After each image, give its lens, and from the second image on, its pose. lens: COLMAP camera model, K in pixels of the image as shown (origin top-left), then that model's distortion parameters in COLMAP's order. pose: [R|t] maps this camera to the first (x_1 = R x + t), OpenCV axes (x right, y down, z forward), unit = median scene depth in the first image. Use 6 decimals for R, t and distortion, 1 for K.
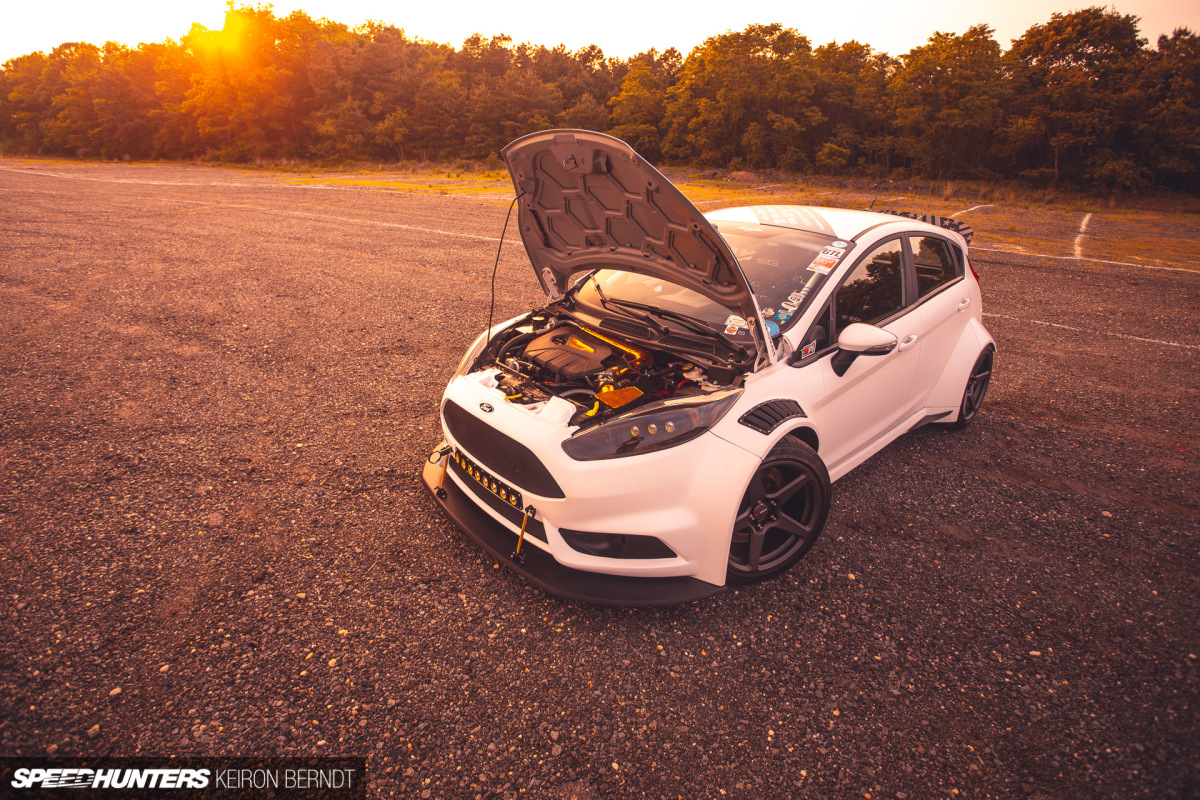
lens RADIAL K [[585.2, 0, 600.0], [0, 585.2, 400.0], [0, 0, 1]] dist [-0.045855, 0.000289]
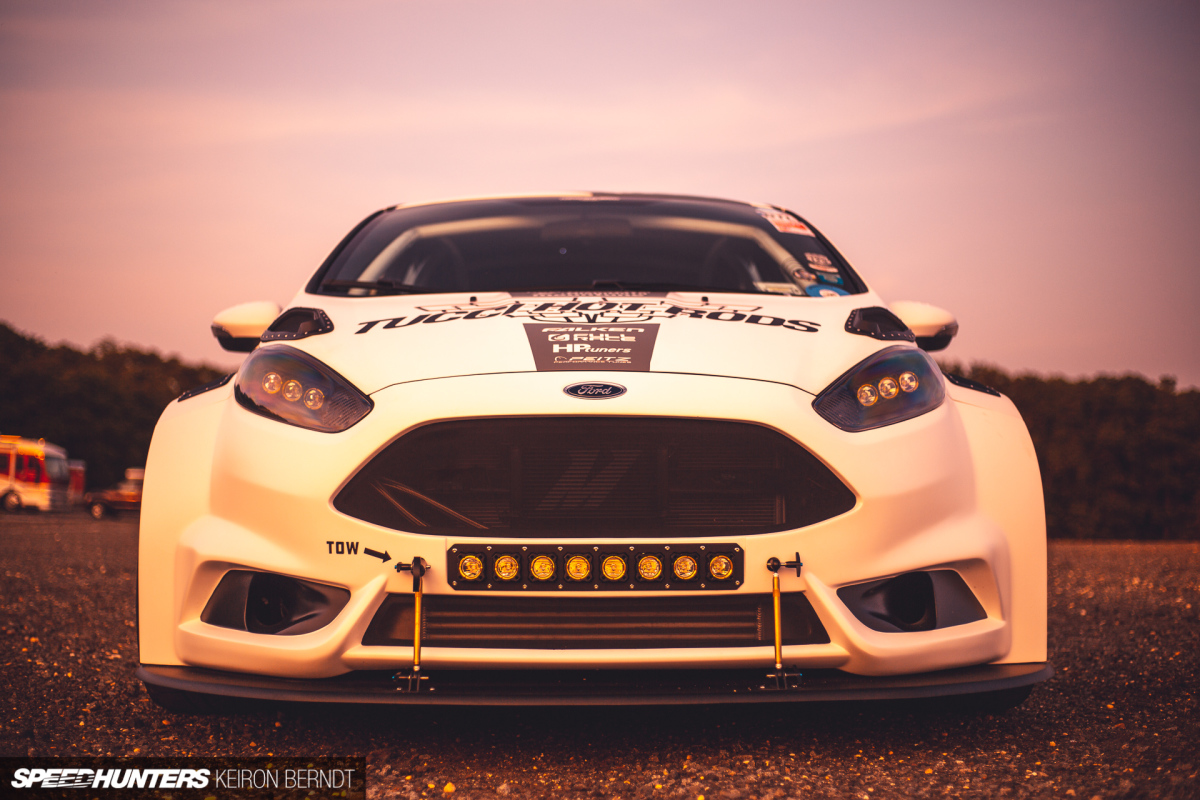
lens RADIAL K [[1693.3, 0, 600.0], [0, 1693.3, 400.0], [0, 0, 1]] dist [-0.126130, 0.033056]
pose [[0.662042, -0.002906, 0.749461, -1.032396], [0.306551, 0.913566, -0.267253, 0.325440], [-0.683905, 0.406681, 0.605710, 0.207063]]
